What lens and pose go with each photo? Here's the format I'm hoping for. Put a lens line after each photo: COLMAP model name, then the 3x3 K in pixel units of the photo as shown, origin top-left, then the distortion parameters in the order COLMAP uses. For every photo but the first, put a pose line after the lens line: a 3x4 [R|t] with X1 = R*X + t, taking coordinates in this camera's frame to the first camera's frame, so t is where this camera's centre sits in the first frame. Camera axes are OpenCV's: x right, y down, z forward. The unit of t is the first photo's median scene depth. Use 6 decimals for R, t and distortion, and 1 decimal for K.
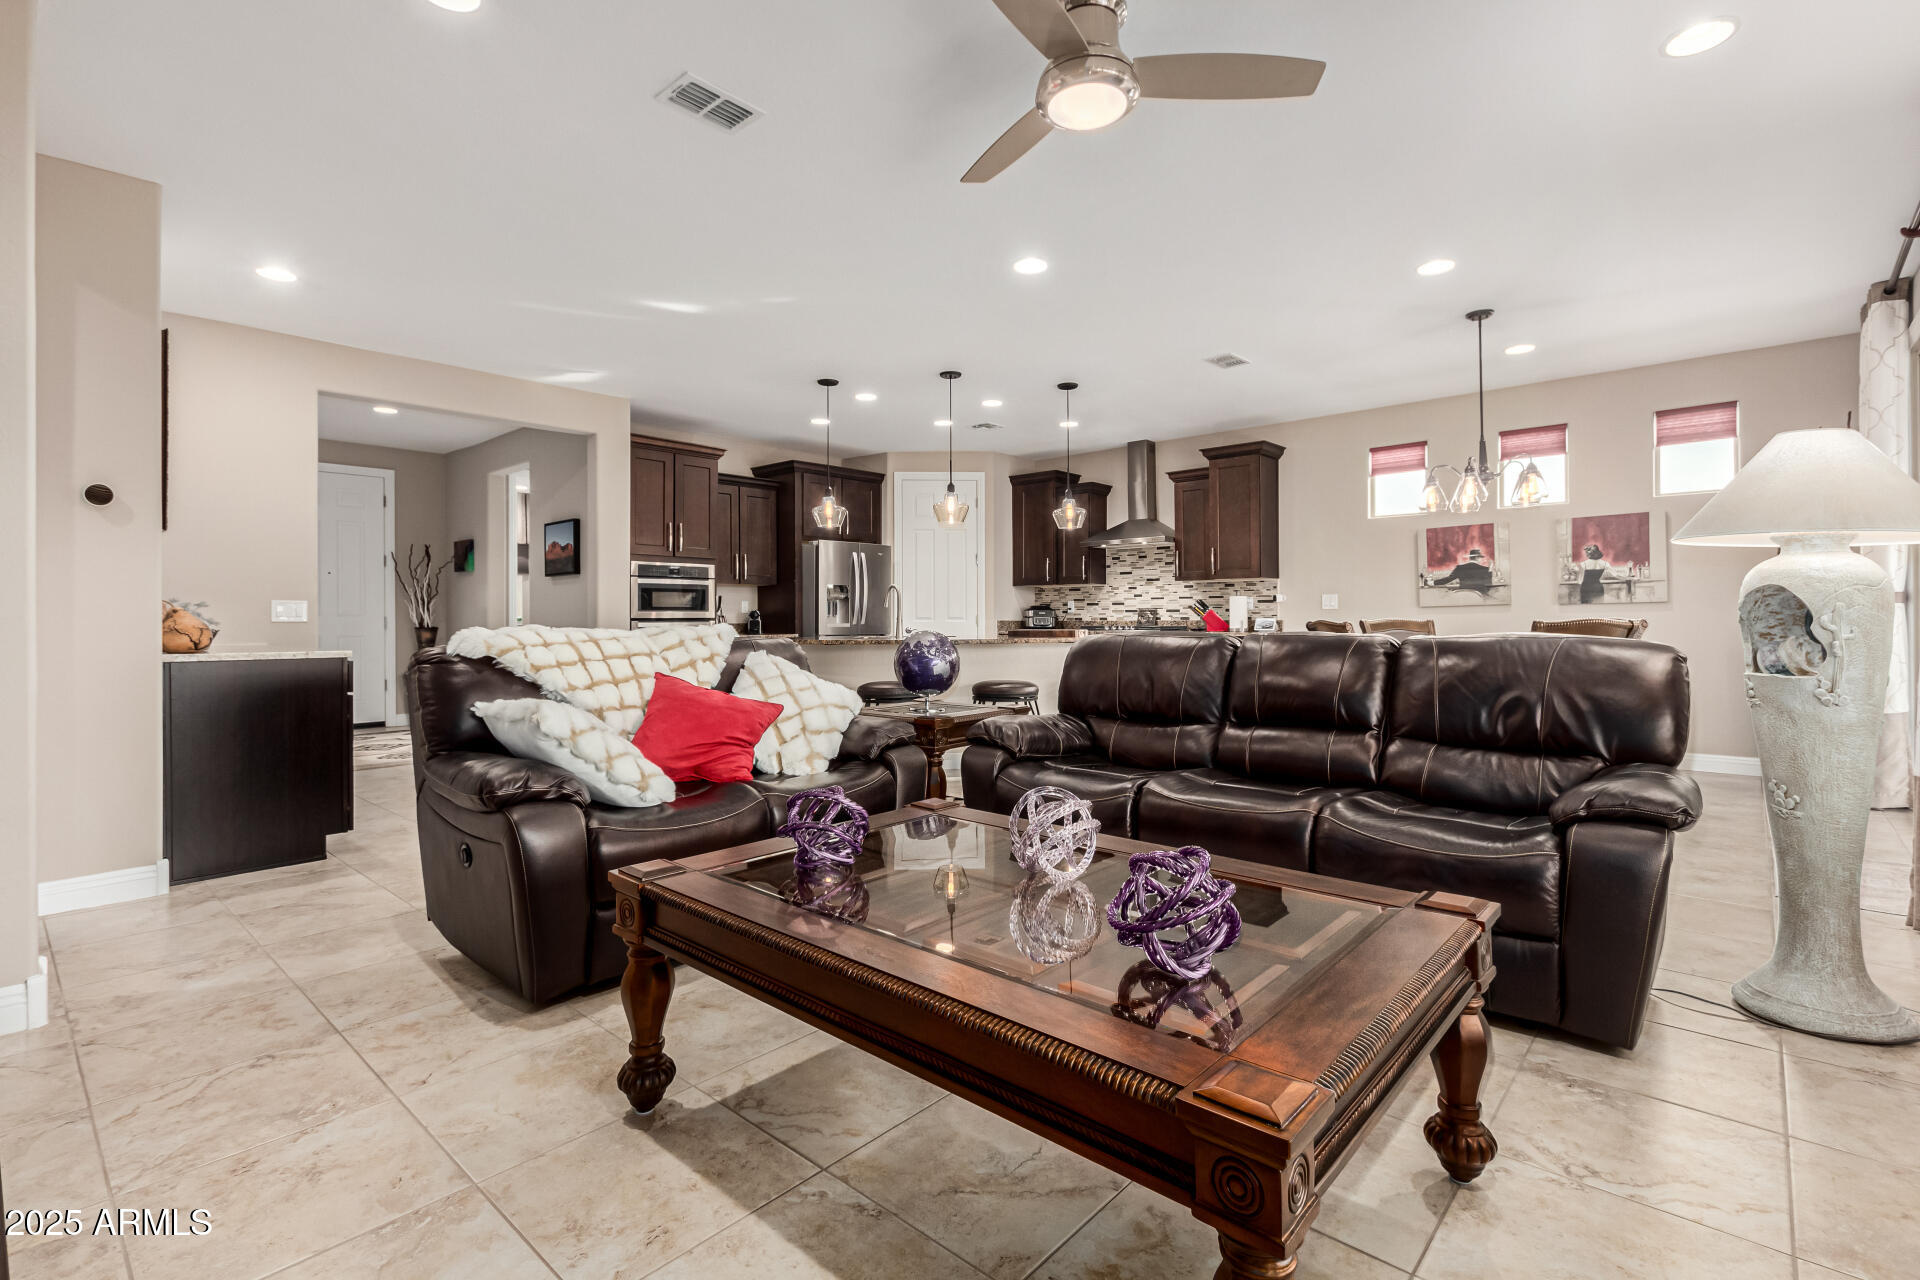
lens RADIAL K [[884.2, 0, 957.2], [0, 884.2, 616.4], [0, 0, 1]] dist [0.005733, -0.000071]
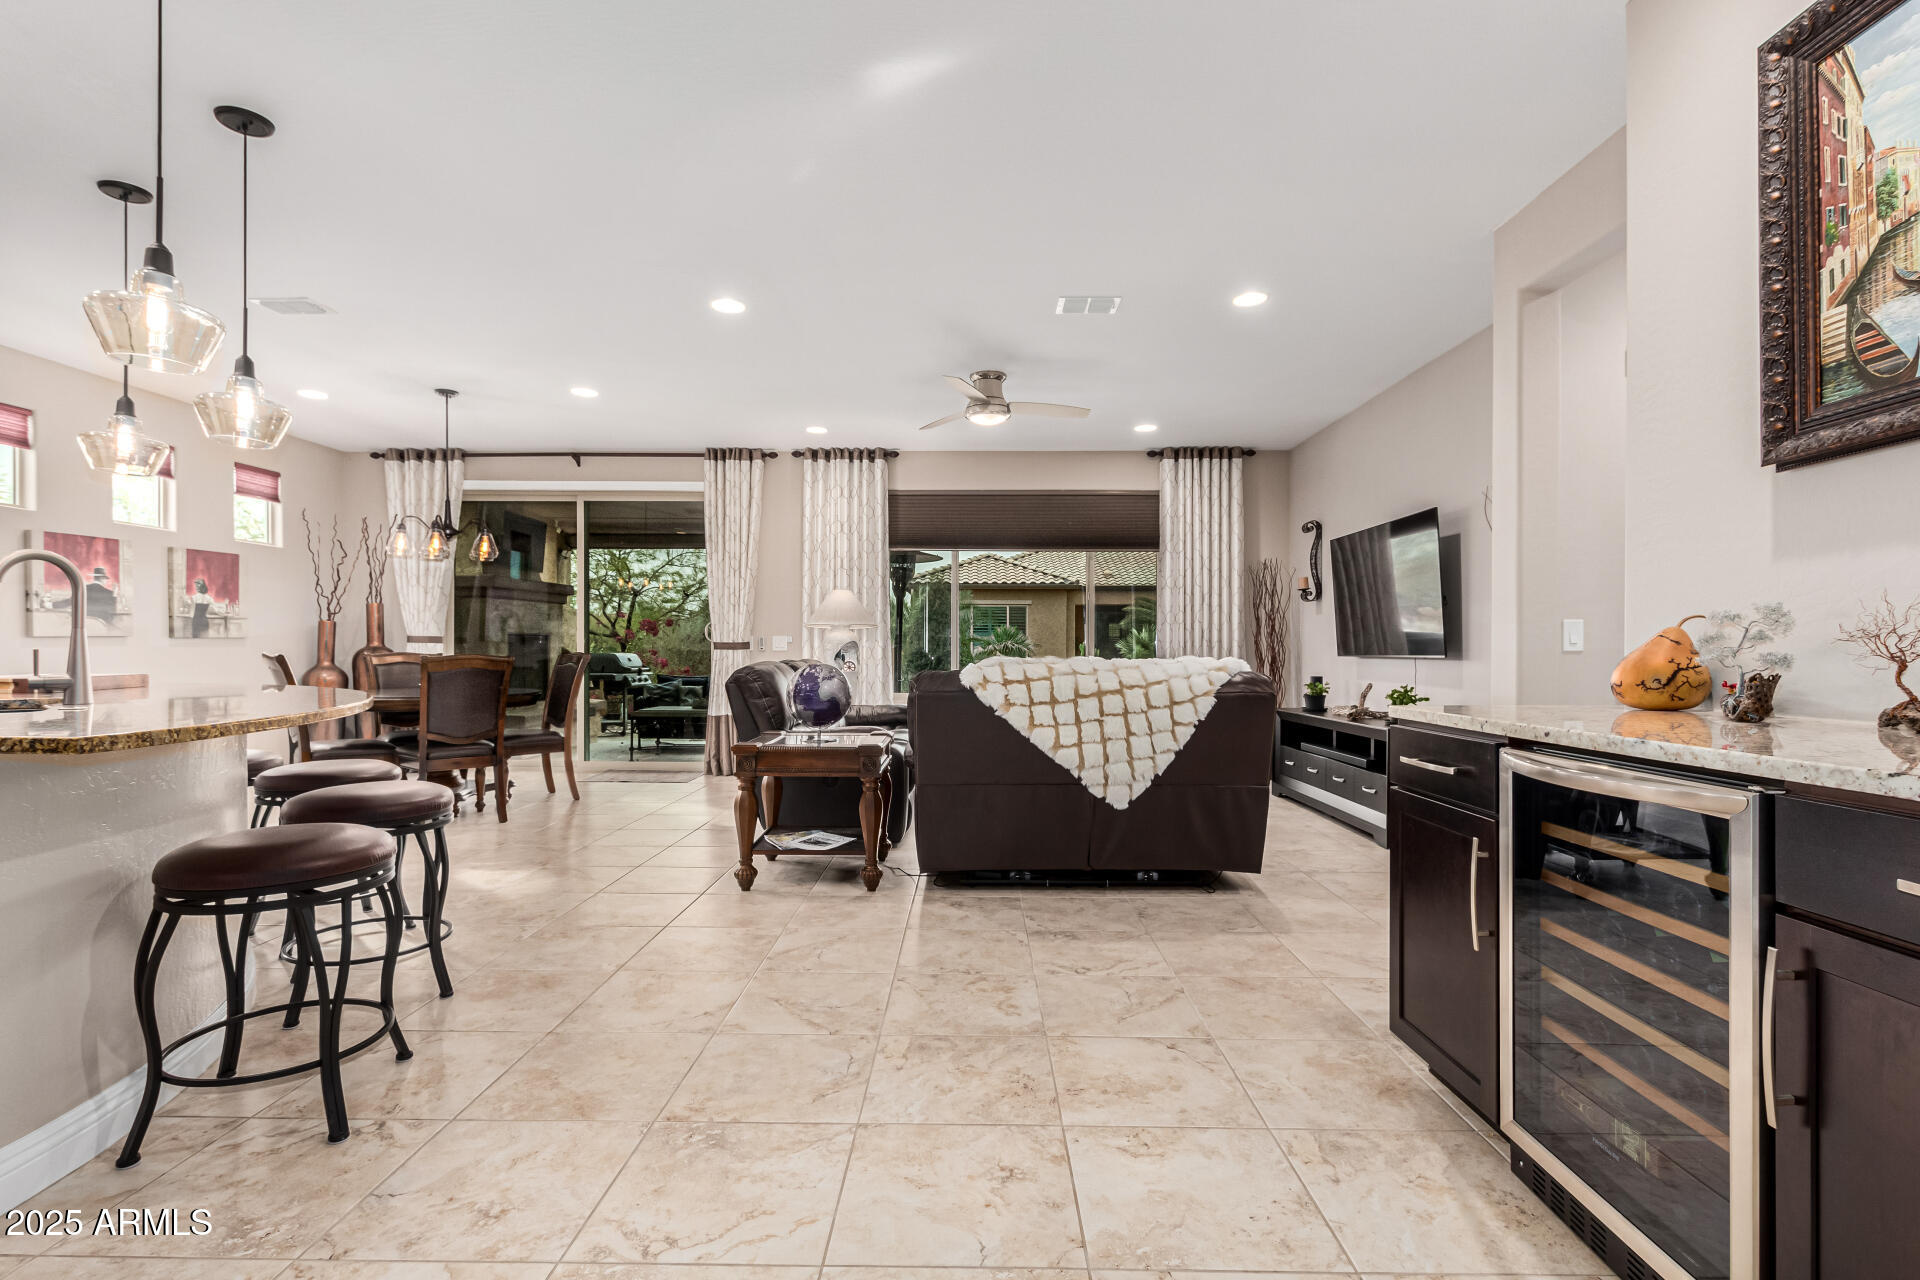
lens RADIAL K [[885.2, 0, 963.1], [0, 885.2, 652.3], [0, 0, 1]] dist [0.002643, -0.000311]
pose [[-0.659778, 0.001784, 0.751458, -0.504290], [-0.001428, 0.999992, -0.003627, 0.003625], [-0.751459, -0.003466, -0.659770, 0.858329]]
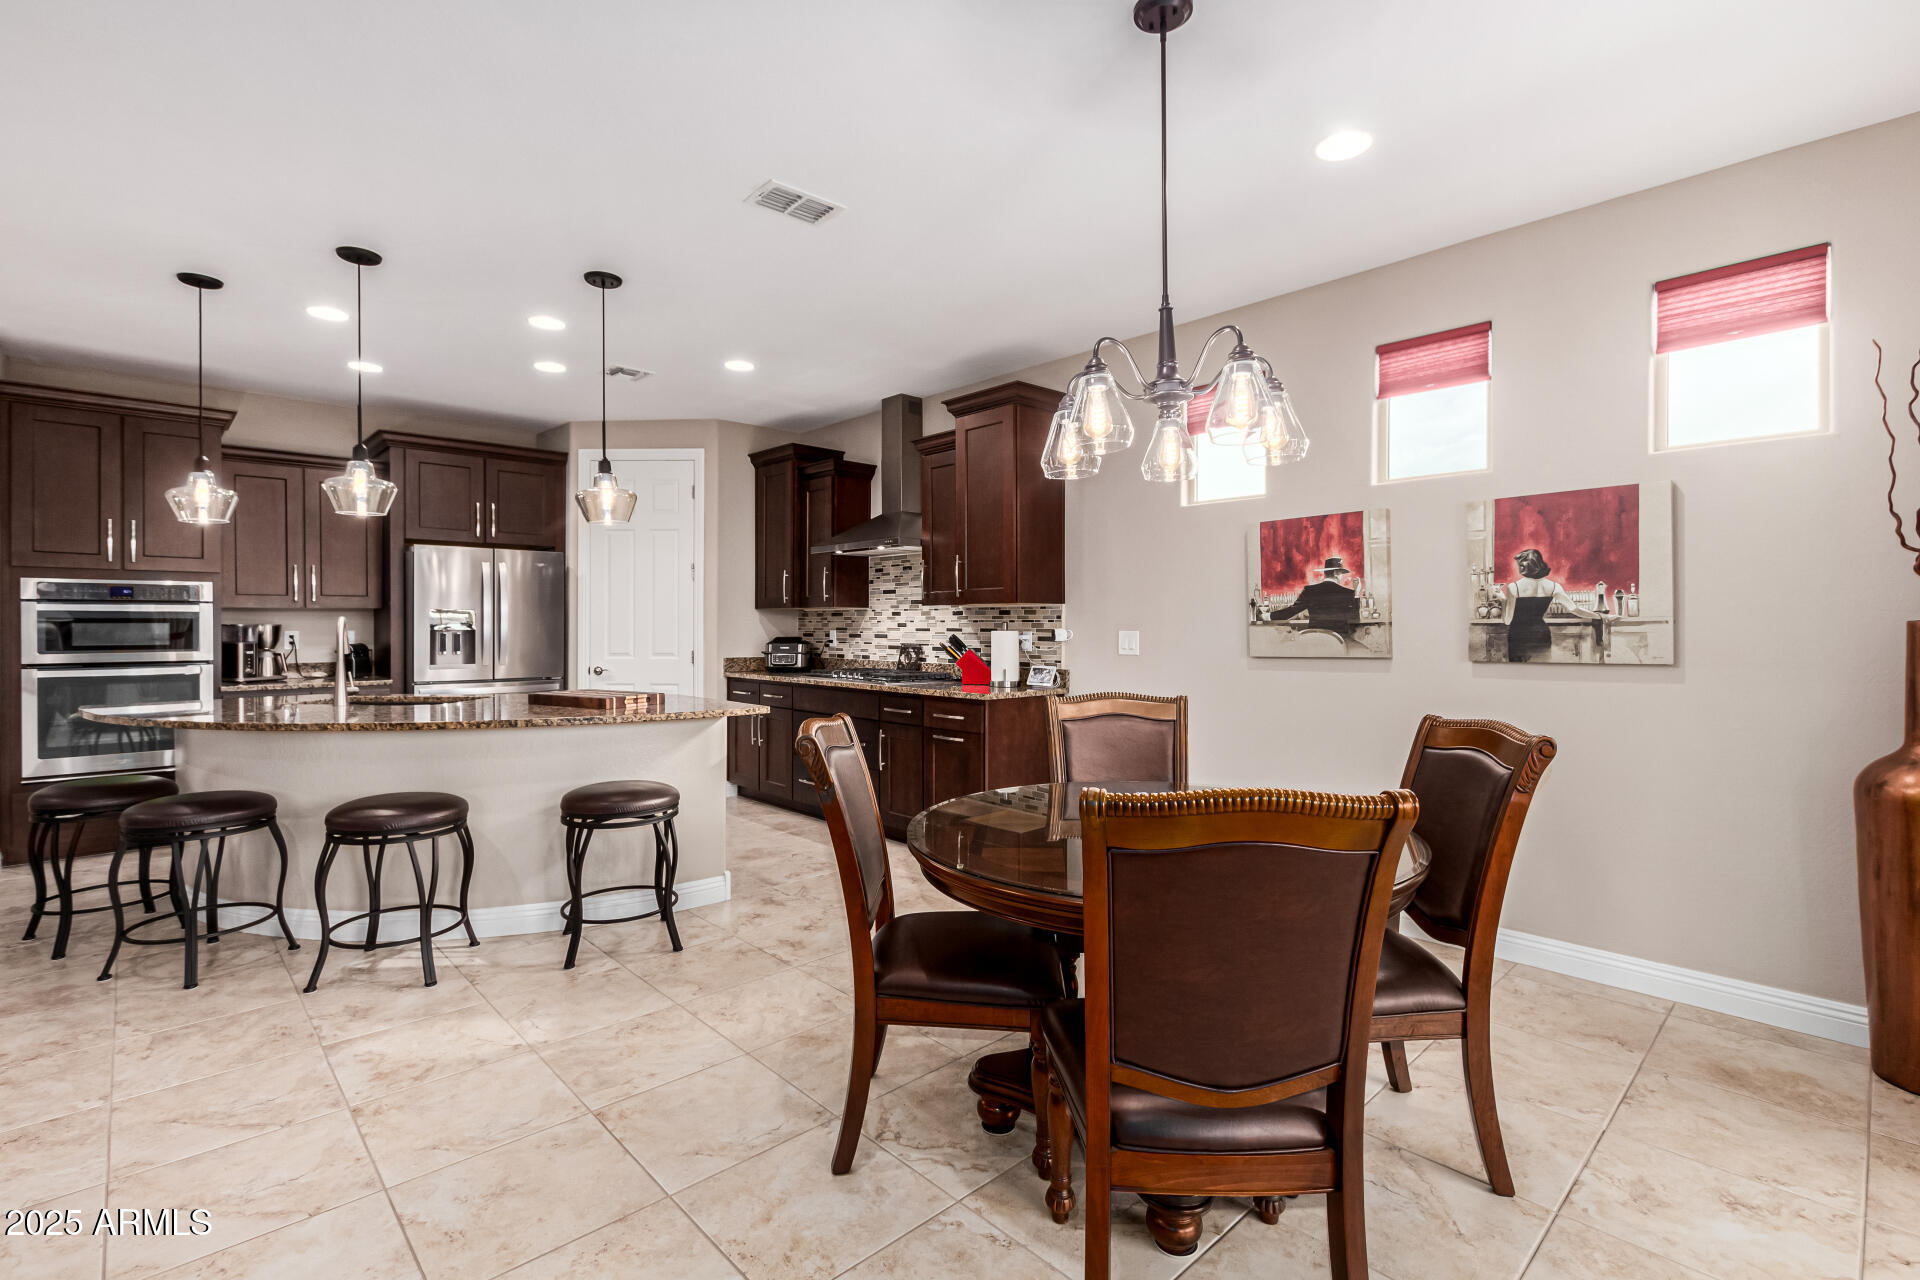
lens RADIAL K [[877.5, 0, 958.1], [0, 877.5, 627.1], [0, 0, 1]] dist [0.003890, -0.000661]
pose [[0.996430, 0.005082, -0.084265, 0.359987], [-0.004494, 0.999964, 0.007174, -0.031808], [0.084299, -0.006770, 0.996418, 0.387536]]
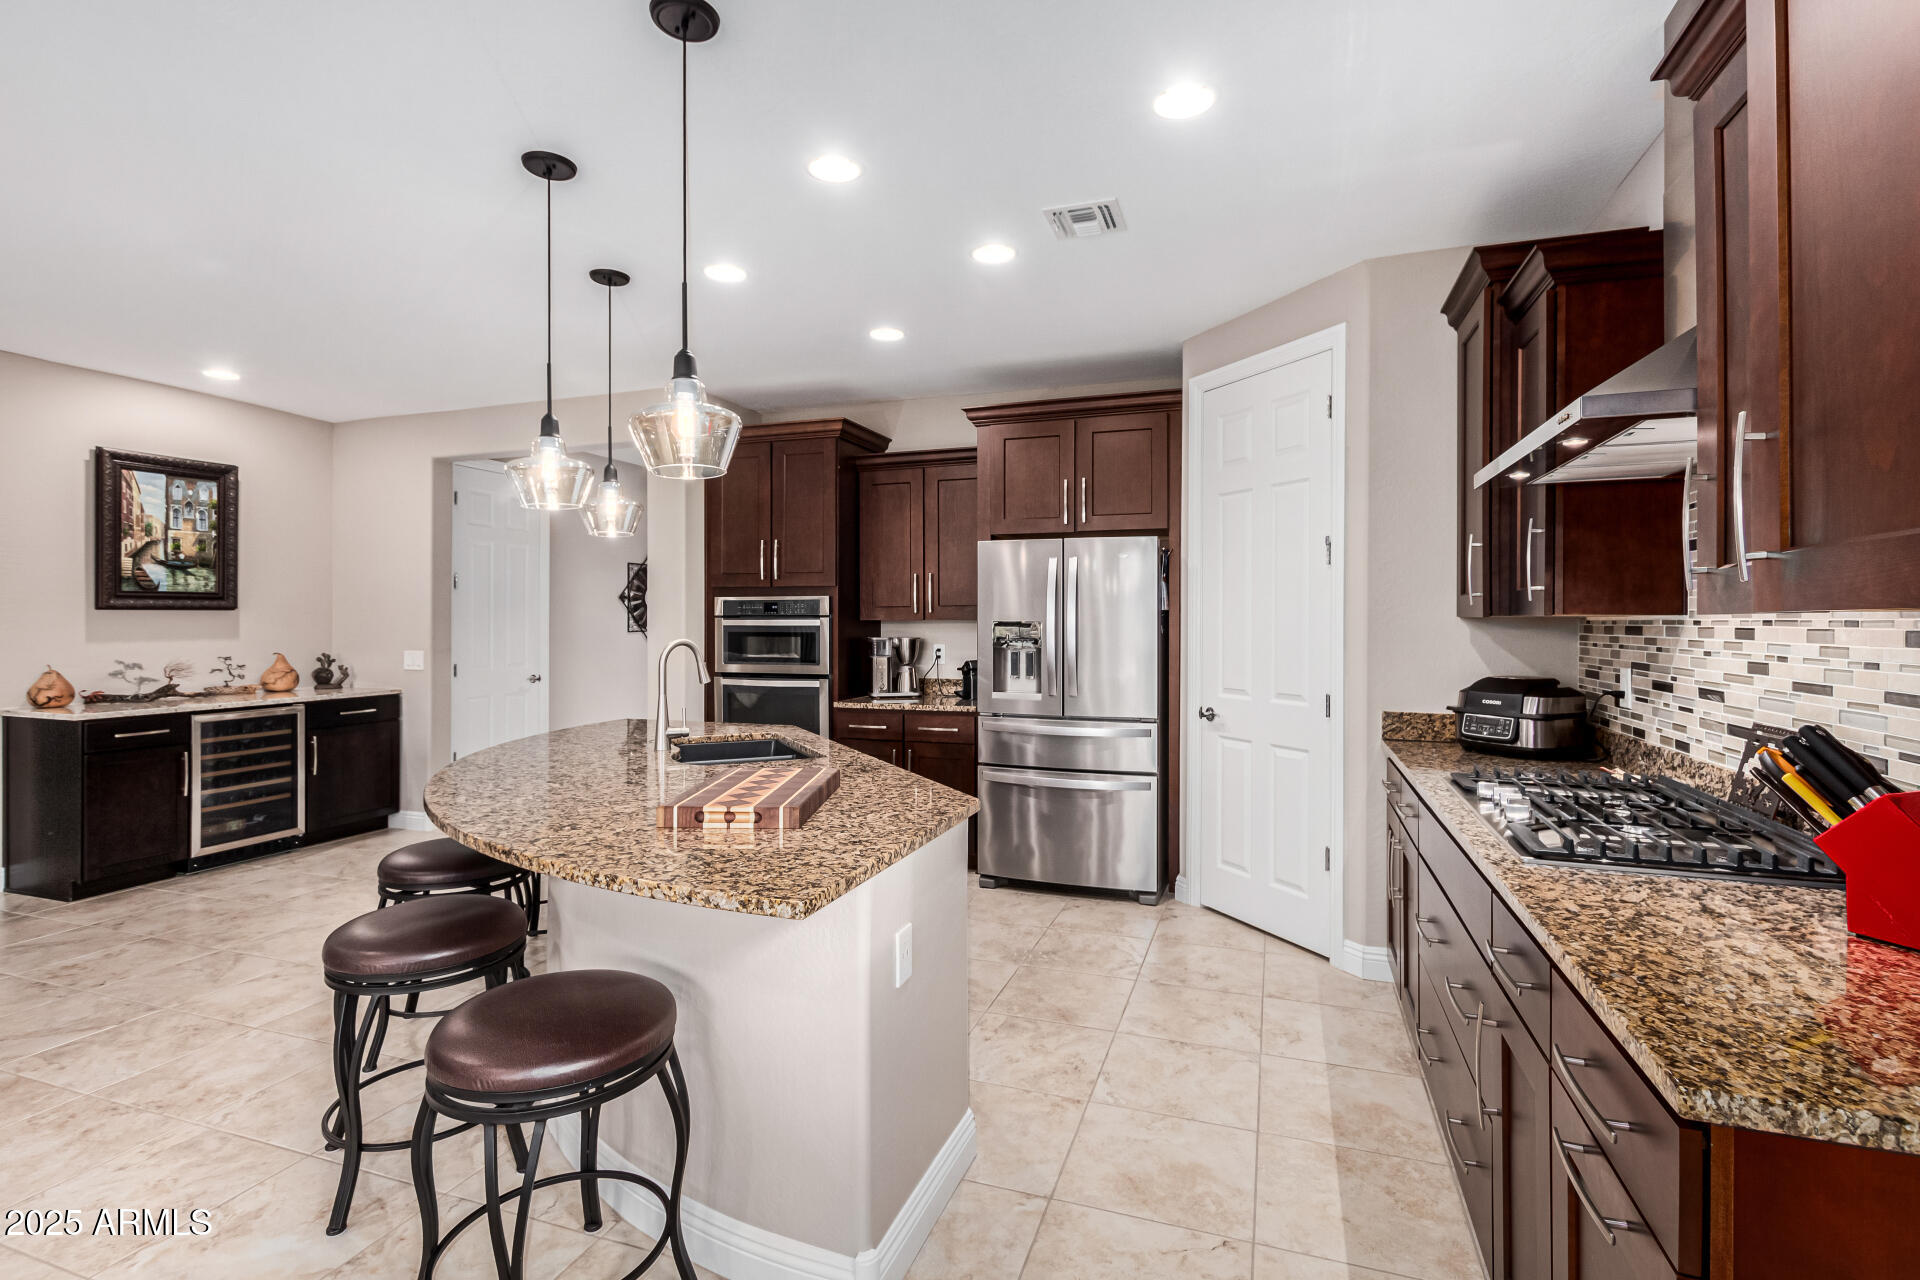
lens RADIAL K [[899.0, 0, 960.4], [0, 899.0, 617.3], [0, 0, 1]] dist [0.004041, -0.000456]
pose [[0.384515, 0.000987, -0.923118, 0.401064], [0.000900, 0.999999, 0.001444, -0.043685], [0.923118, -0.001386, 0.384514, 0.852849]]
